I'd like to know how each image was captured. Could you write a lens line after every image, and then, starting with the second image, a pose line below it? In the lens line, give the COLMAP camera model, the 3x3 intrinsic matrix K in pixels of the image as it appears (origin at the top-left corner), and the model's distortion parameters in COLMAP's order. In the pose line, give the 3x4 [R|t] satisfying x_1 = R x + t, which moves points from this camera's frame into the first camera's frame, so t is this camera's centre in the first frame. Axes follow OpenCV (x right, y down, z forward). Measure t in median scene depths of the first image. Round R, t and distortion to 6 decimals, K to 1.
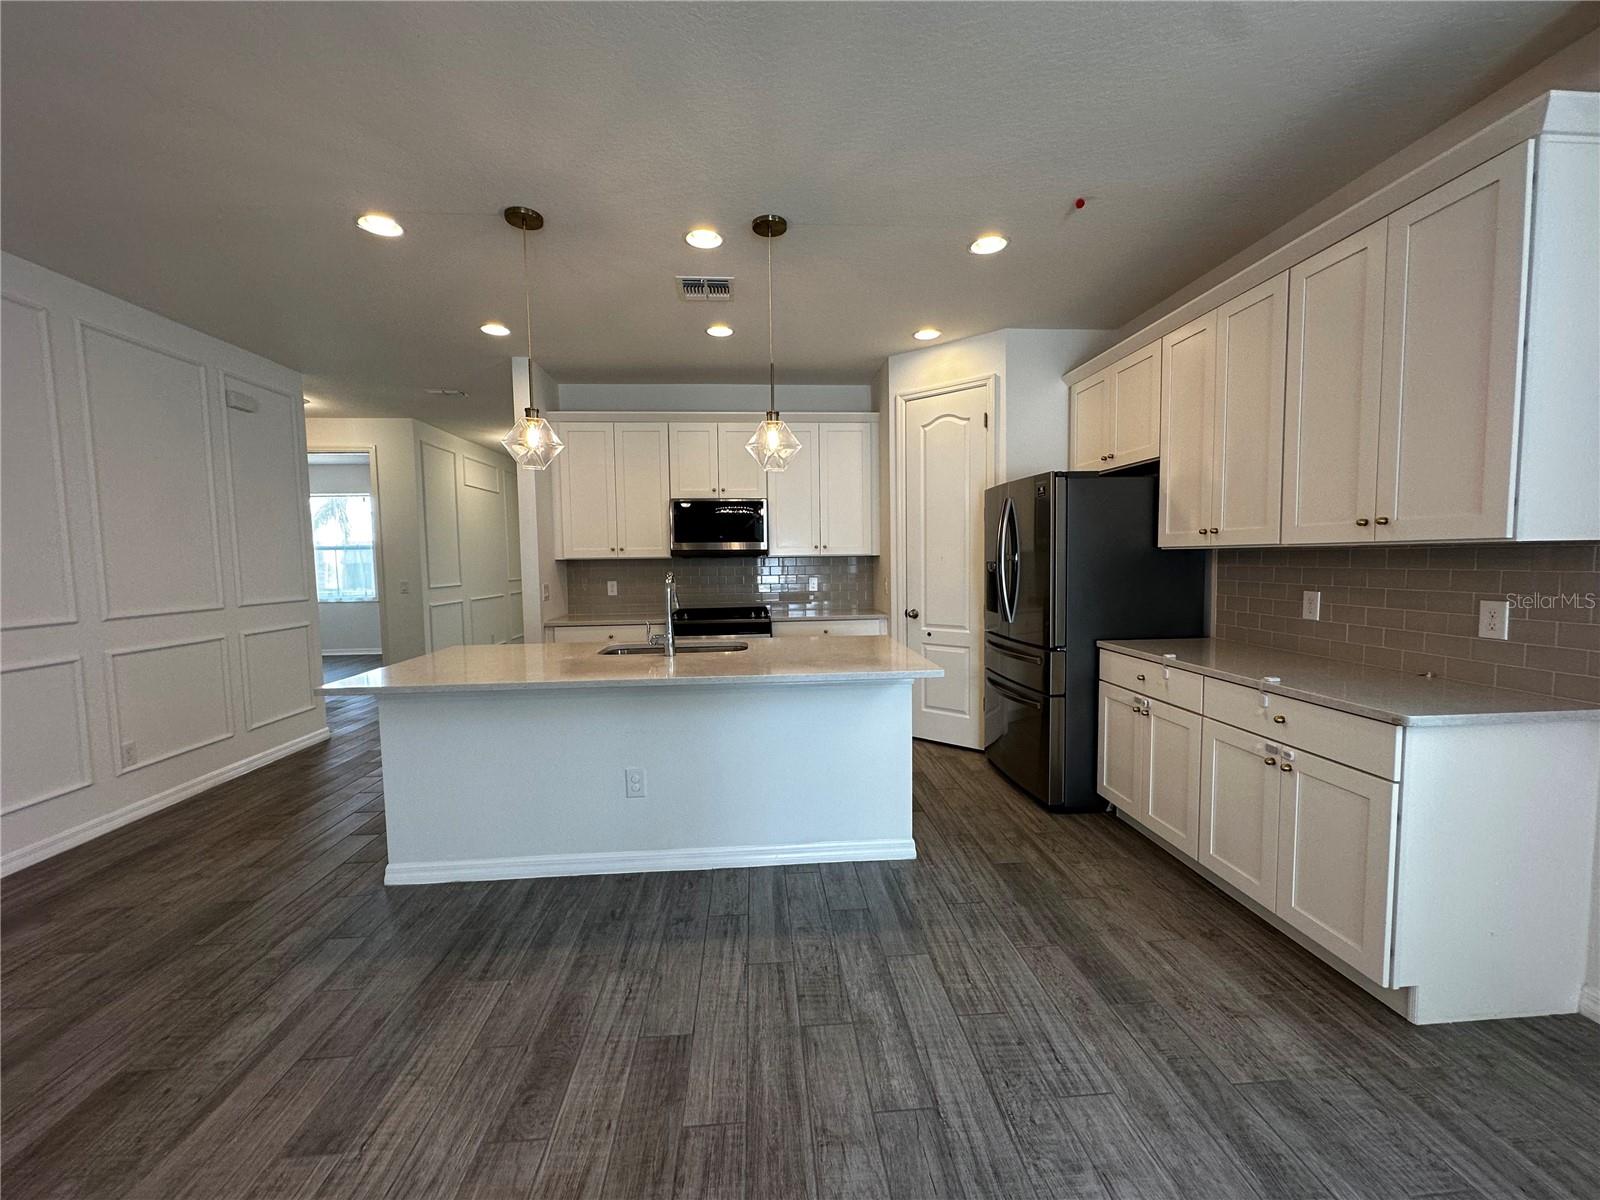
lens RADIAL K [[643.5, 0, 797.2], [0, 643.5, 600.1], [0, 0, 1]] dist [0.000471, 0.000596]
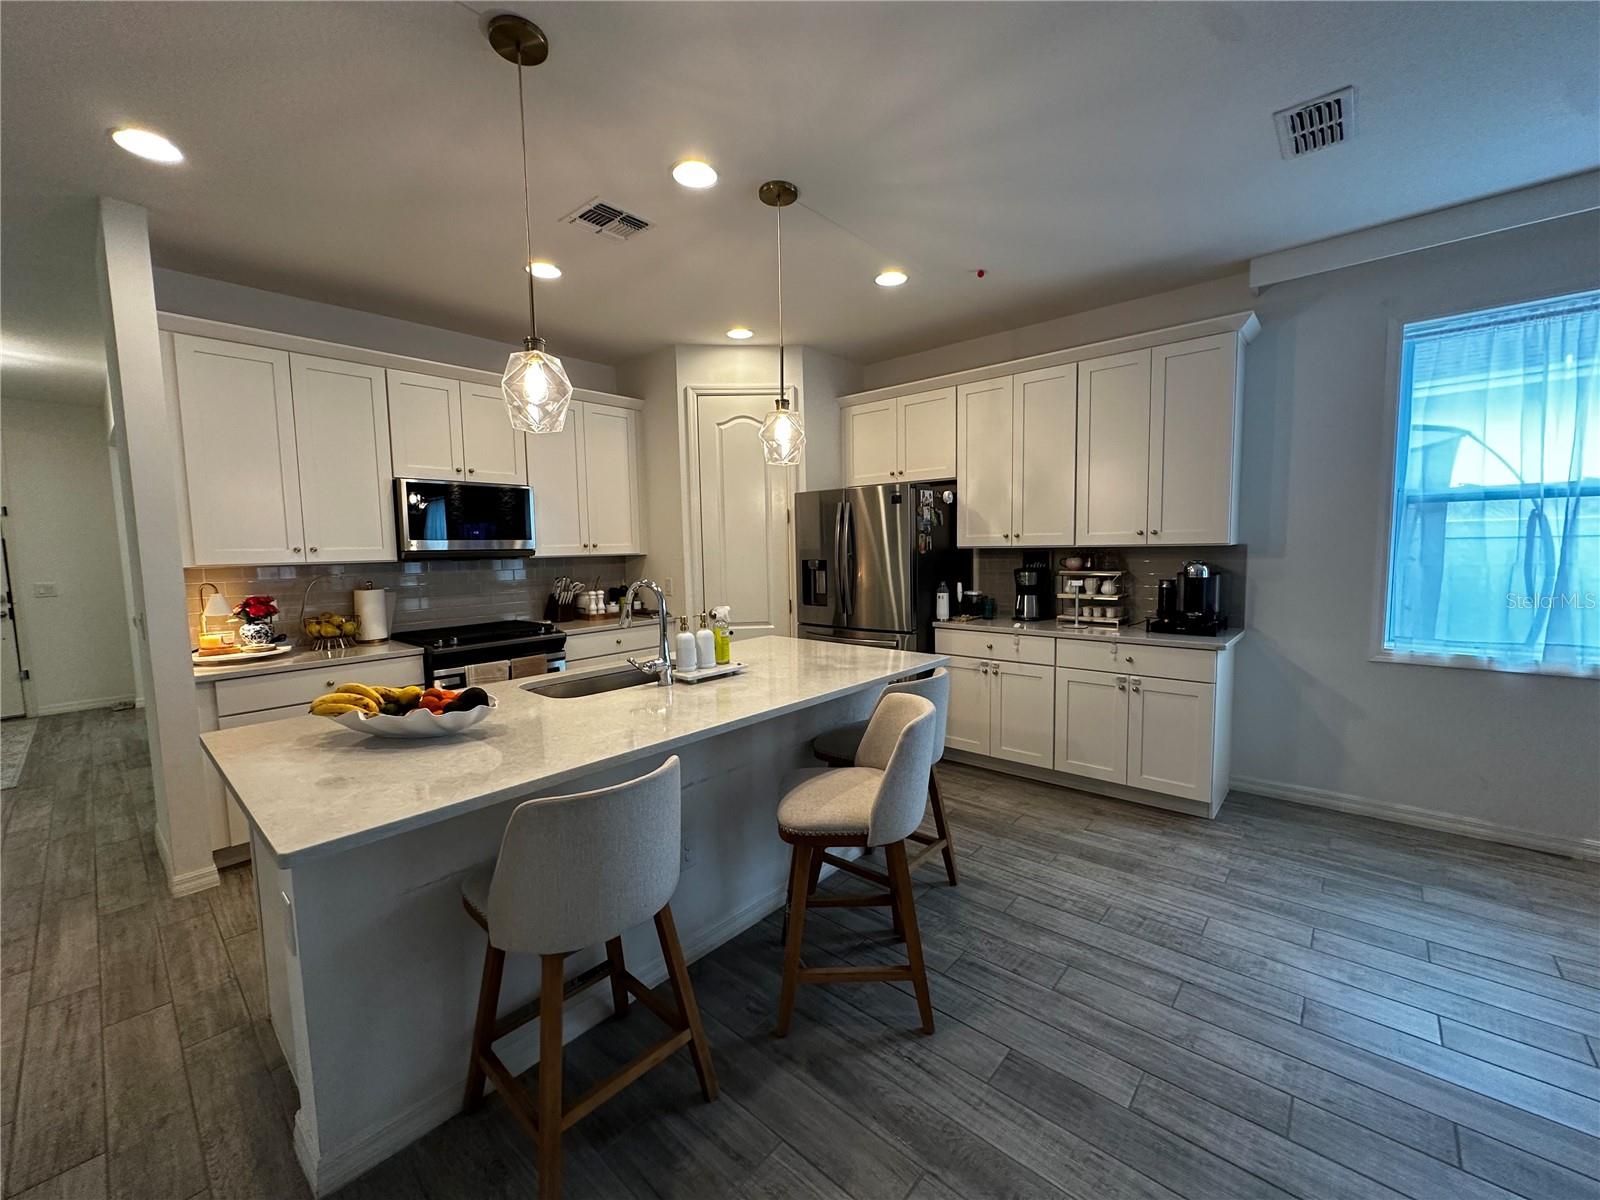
lens RADIAL K [[643.5, 0, 801.1], [0, 643.5, 602.0], [0, 0, 1]] dist [0.000471, 0.000596]
pose [[0.714635, -0.063742, 0.696588, -0.672998], [0.055912, 0.997858, 0.033950, -0.037671], [-0.697260, 0.014686, 0.716668, 0.332109]]
